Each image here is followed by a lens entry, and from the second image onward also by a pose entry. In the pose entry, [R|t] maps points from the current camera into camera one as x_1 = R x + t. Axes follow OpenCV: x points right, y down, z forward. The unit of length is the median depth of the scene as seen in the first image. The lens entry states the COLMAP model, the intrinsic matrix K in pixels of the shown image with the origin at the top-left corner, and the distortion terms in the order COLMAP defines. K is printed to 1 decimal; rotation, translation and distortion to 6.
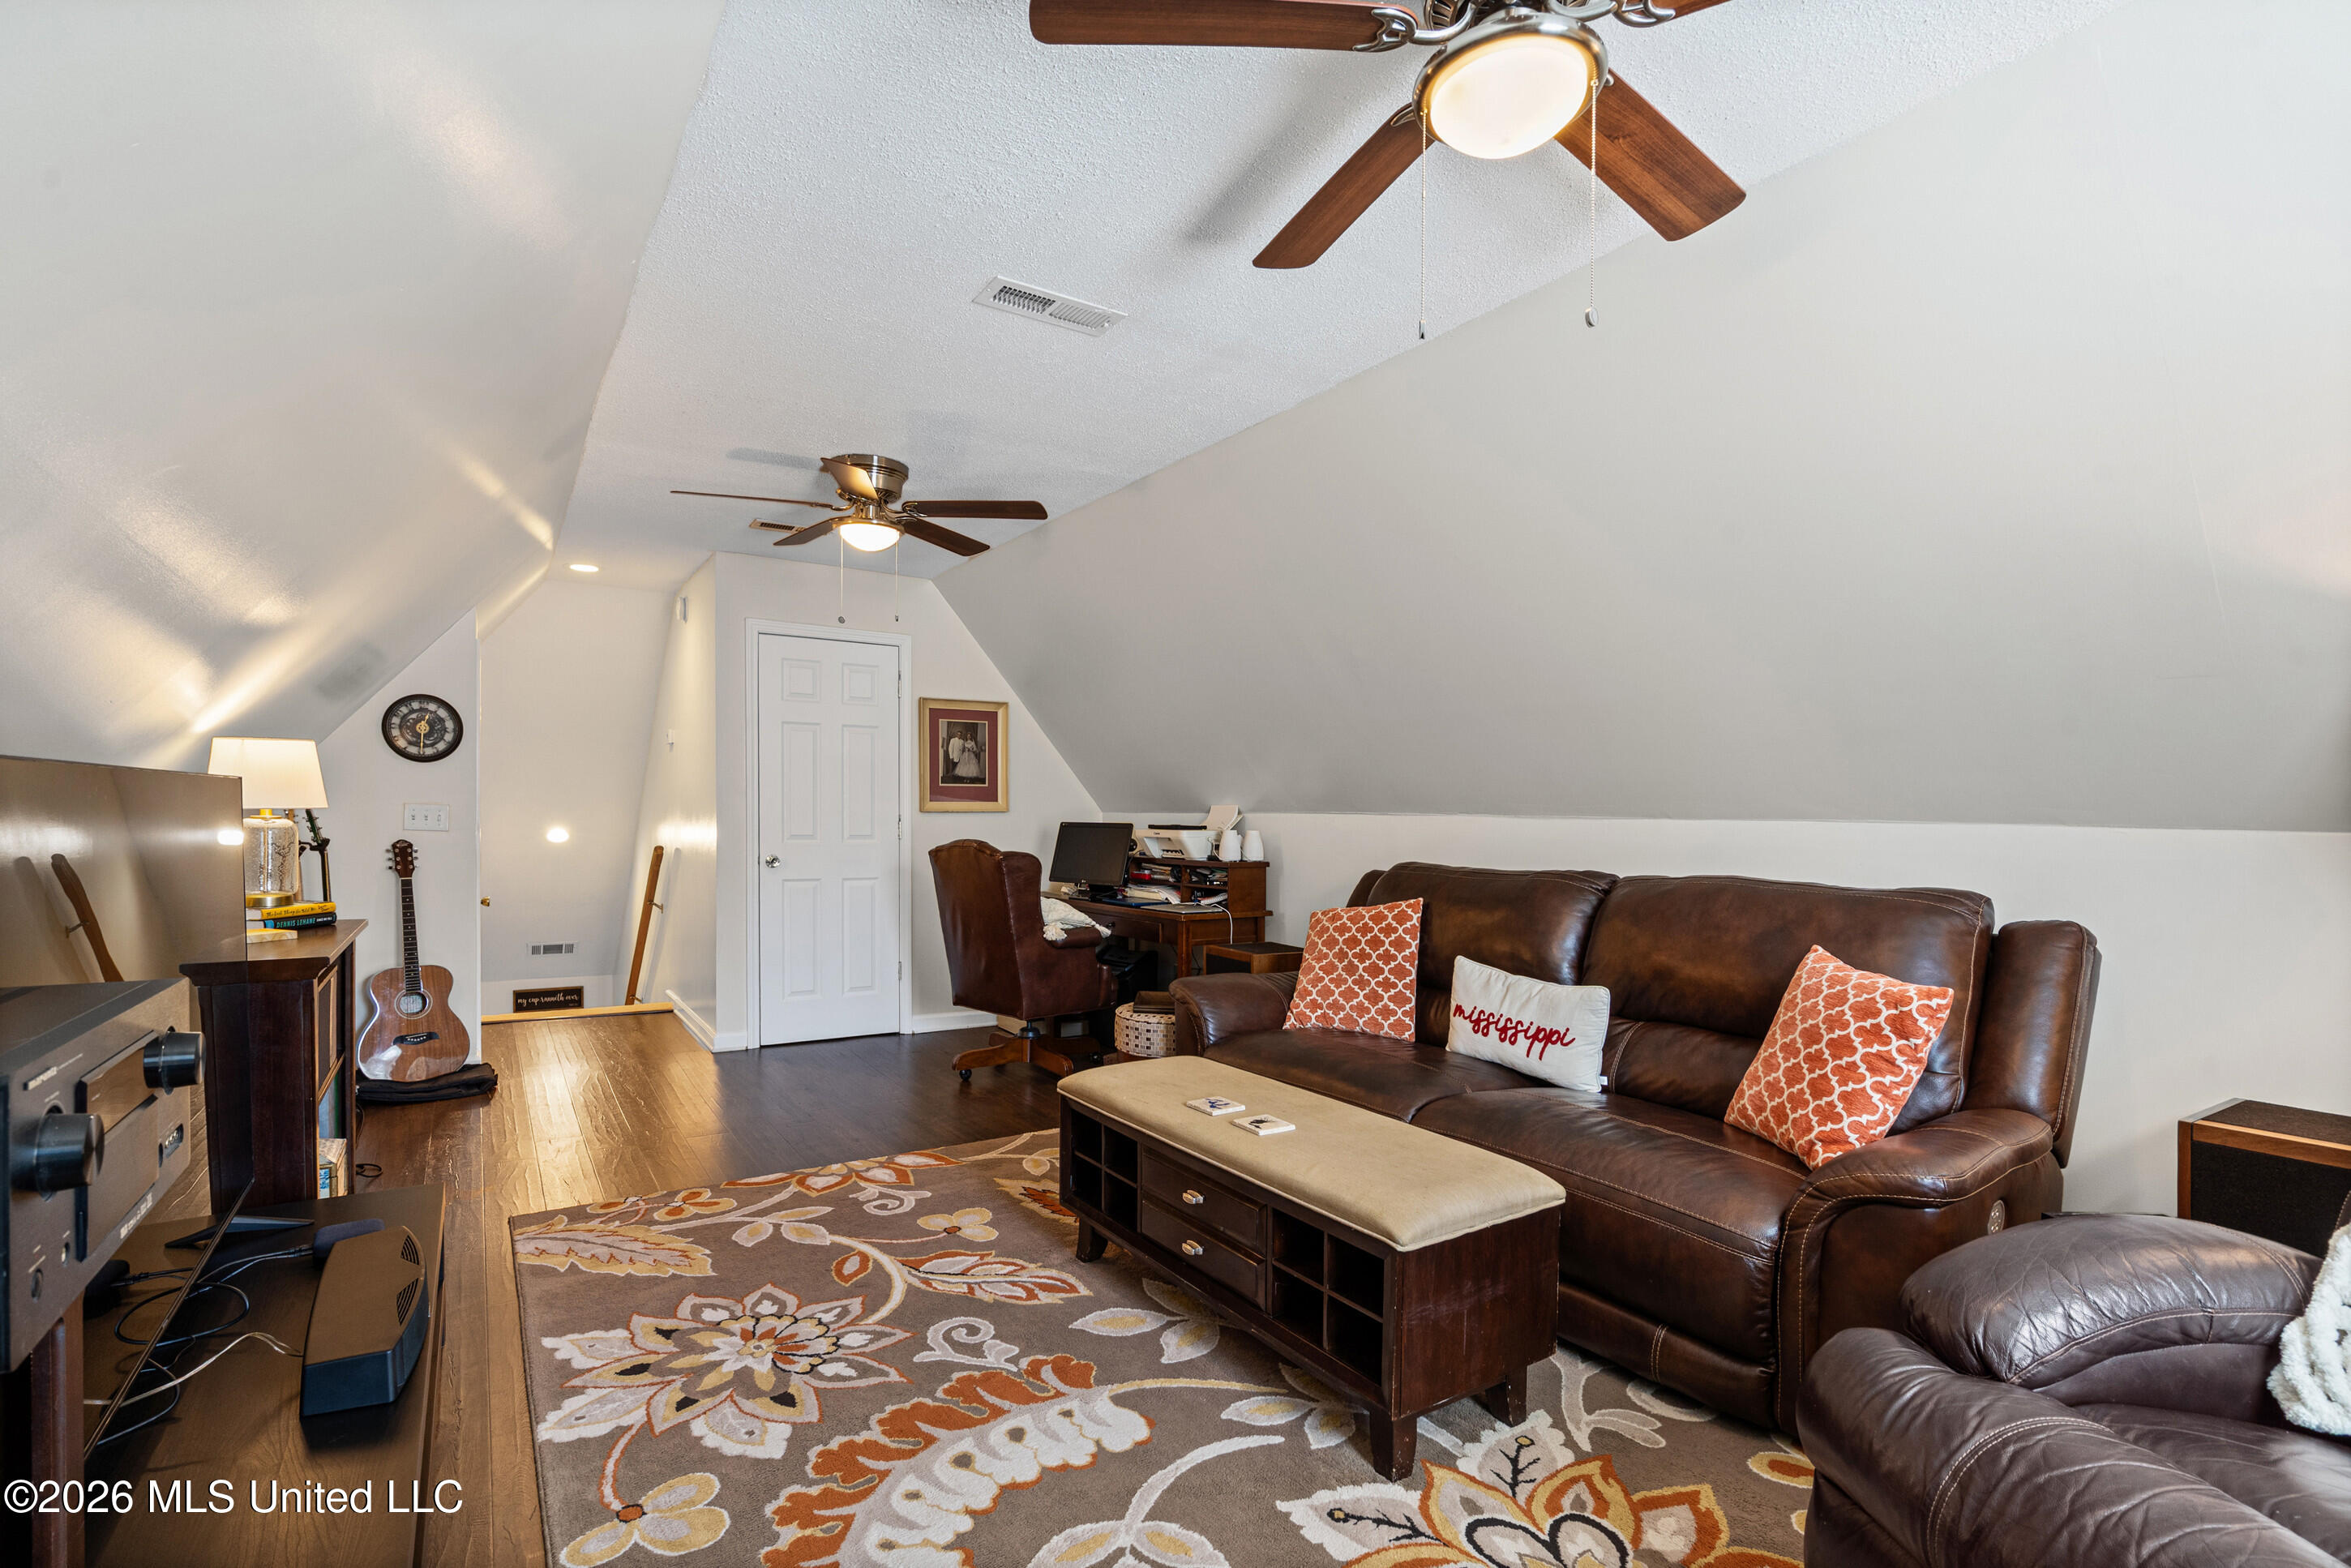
lens RADIAL K [[1088.0, 0, 1166.7], [0, 1088.0, 803.5], [0, 0, 1]] dist [0.001696, 0.000114]
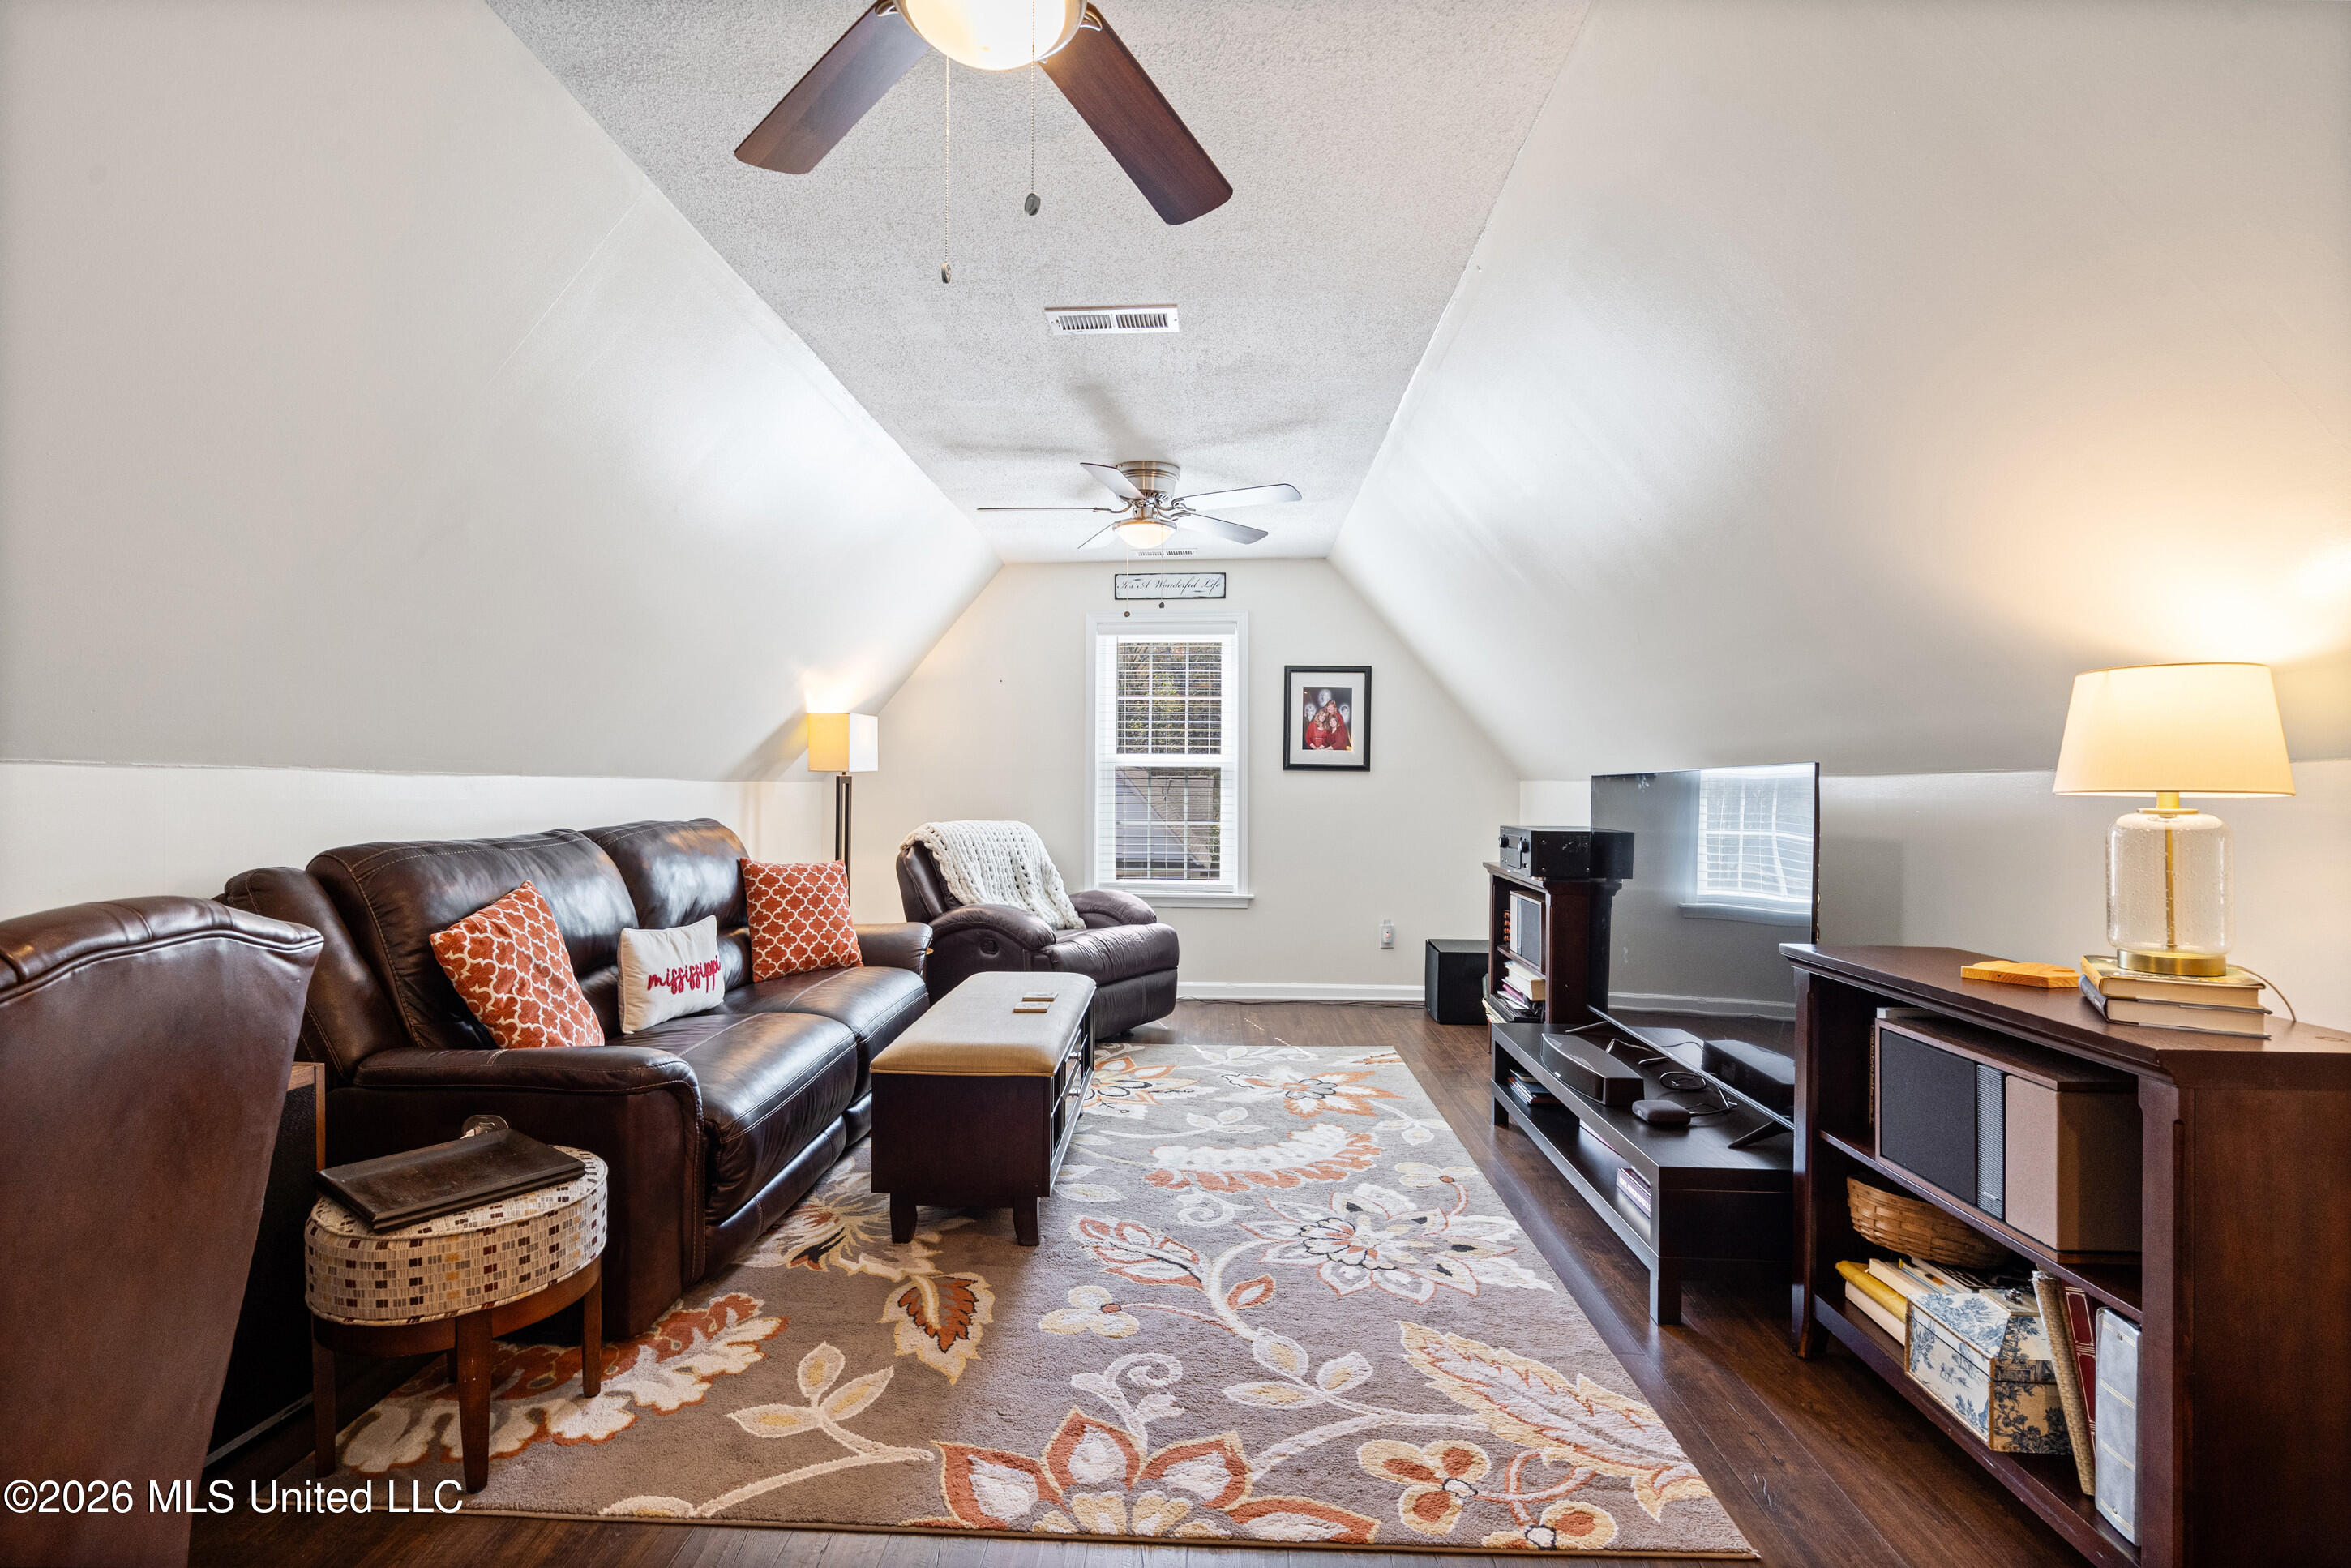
lens RADIAL K [[1088.0, 0, 1167.7], [0, 1088.0, 782.7], [0, 0, 1]] dist [0.001696, 0.000114]
pose [[-0.816327, -0.013132, 0.577441, -0.797458], [-0.022200, 0.999716, -0.008648, 0.022465], [-0.577163, -0.019879, -0.816387, 1.910267]]
